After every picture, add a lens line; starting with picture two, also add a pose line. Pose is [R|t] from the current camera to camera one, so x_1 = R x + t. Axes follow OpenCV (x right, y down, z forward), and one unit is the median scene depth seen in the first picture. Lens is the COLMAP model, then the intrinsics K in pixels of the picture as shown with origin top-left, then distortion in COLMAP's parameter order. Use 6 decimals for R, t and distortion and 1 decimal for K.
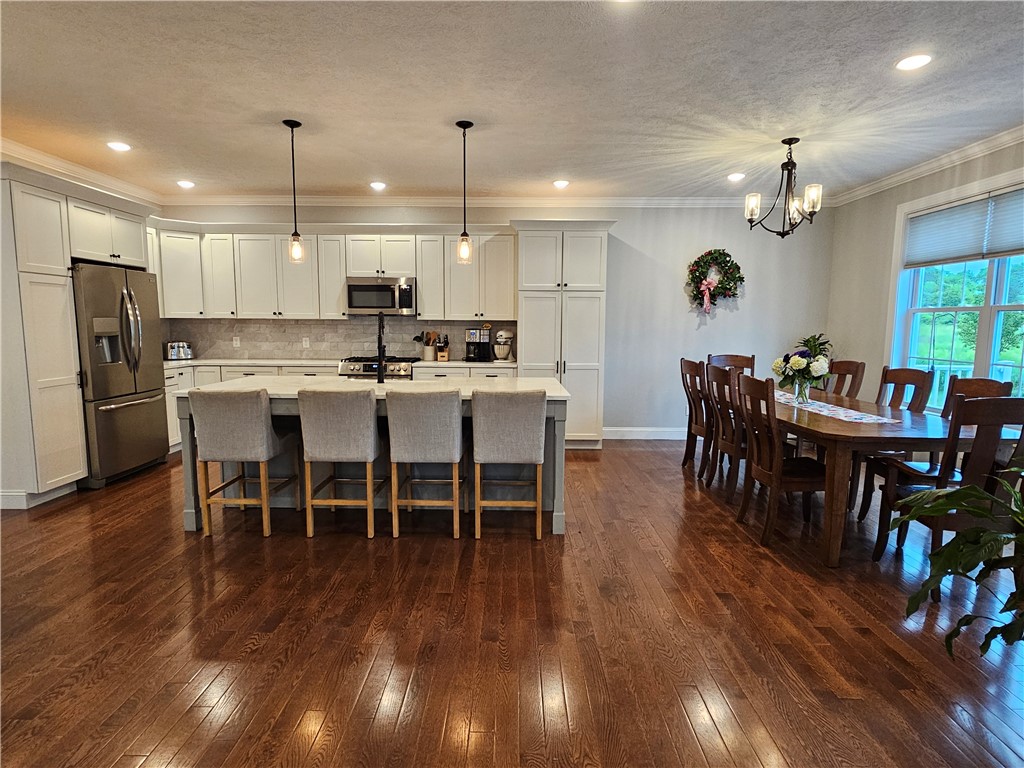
lens RADIAL K [[559.3, 0, 509.7], [0, 559.3, 390.1], [0, 0, 1]] dist [0.004113, -0.003188]
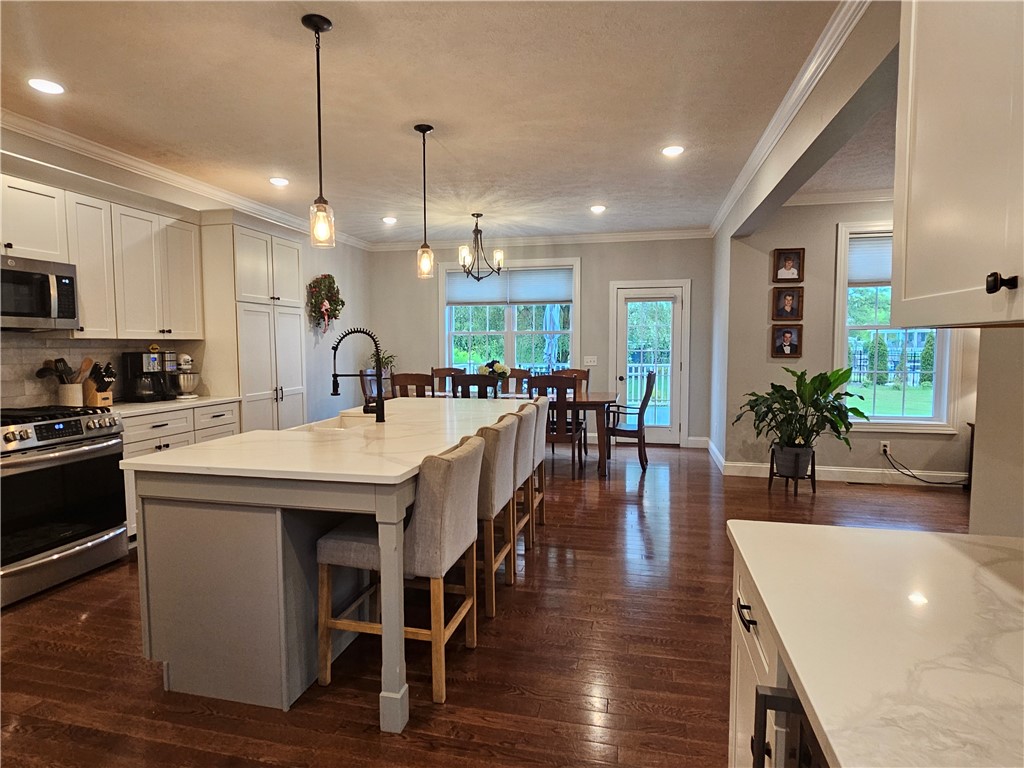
lens RADIAL K [[559.3, 0, 511.2], [0, 559.3, 381.7], [0, 0, 1]] dist [0.004113, -0.003188]
pose [[0.219411, -0.072260, 0.972953, -0.655438], [0.121105, 0.991558, 0.046331, -0.057034], [-0.968087, 0.107664, 0.226310, 0.465261]]
